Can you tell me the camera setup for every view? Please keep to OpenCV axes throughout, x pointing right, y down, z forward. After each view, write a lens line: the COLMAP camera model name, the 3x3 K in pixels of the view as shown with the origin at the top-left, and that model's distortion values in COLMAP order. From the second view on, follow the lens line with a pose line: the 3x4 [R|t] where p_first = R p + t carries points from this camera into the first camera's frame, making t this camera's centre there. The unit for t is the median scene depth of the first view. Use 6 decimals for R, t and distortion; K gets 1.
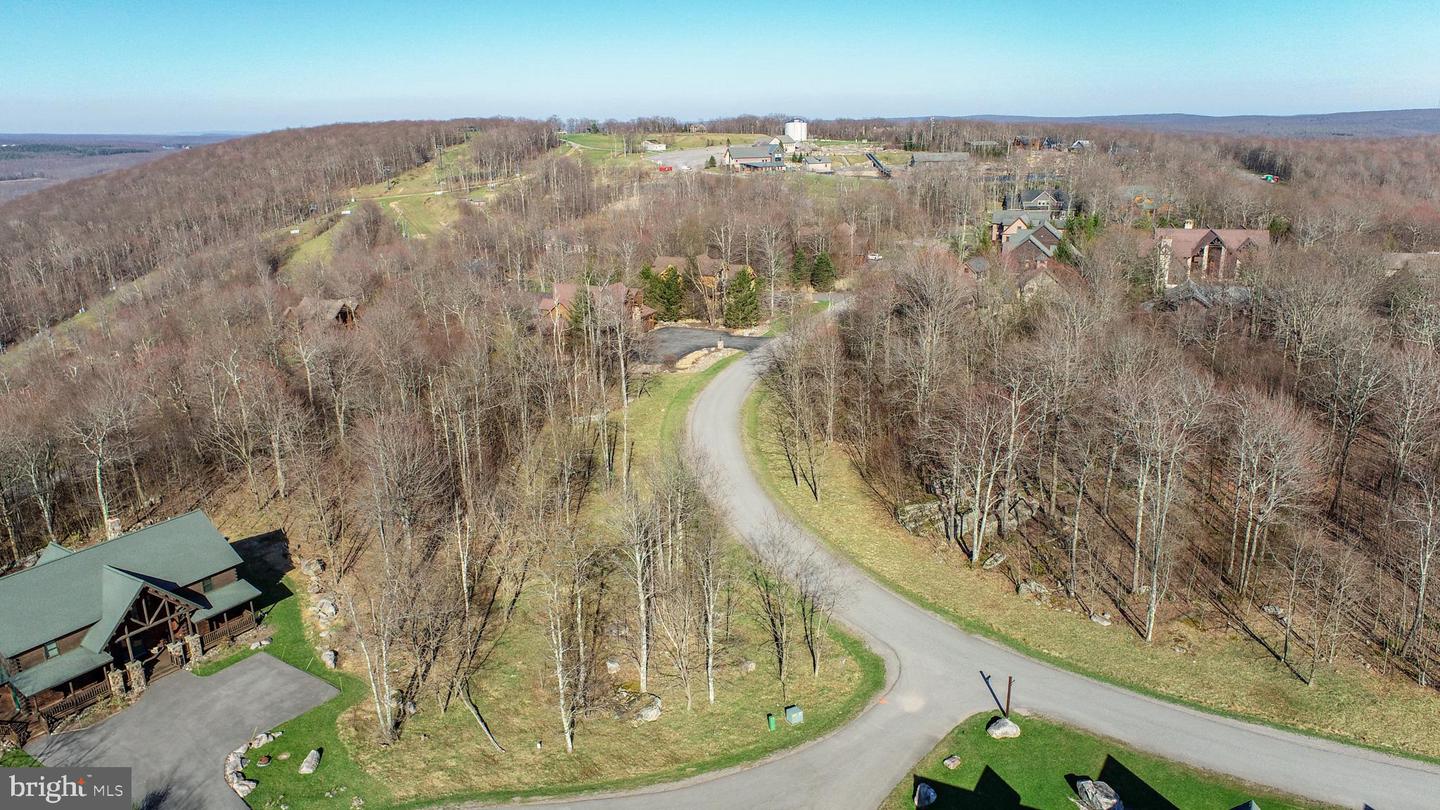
lens RADIAL K [[971.9, 0, 720.4], [0, 971.9, 402.5], [0, 0, 1]] dist [-0.010163, 0.006420]
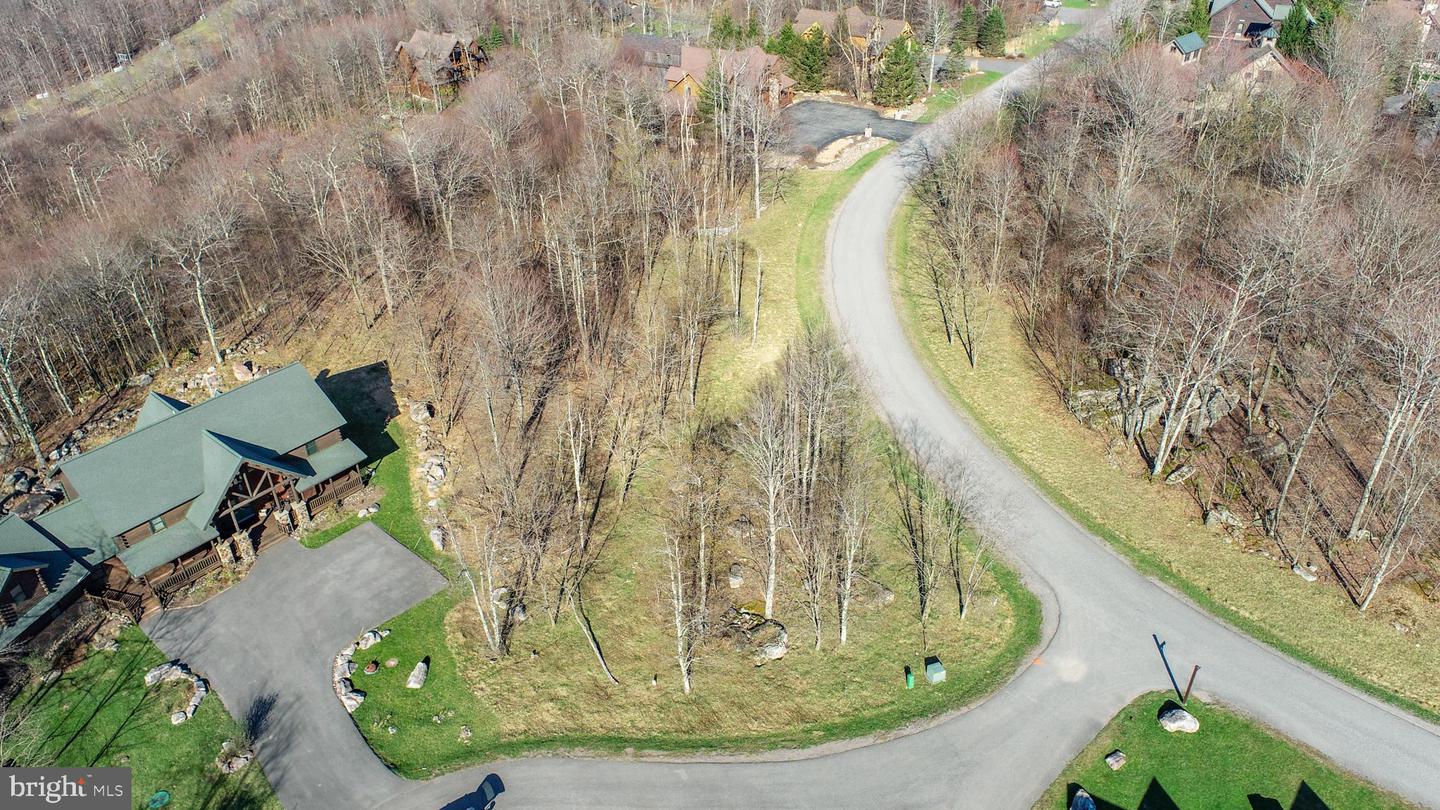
lens RADIAL K [[971.9, 0, 722.5], [0, 971.9, 406.7], [0, 0, 1]] dist [-0.010163, 0.006420]
pose [[0.991395, 0.076603, -0.106152, -0.037437], [-0.043246, 0.957032, 0.286740, -0.140541], [0.123556, -0.279682, 0.952109, 0.169108]]
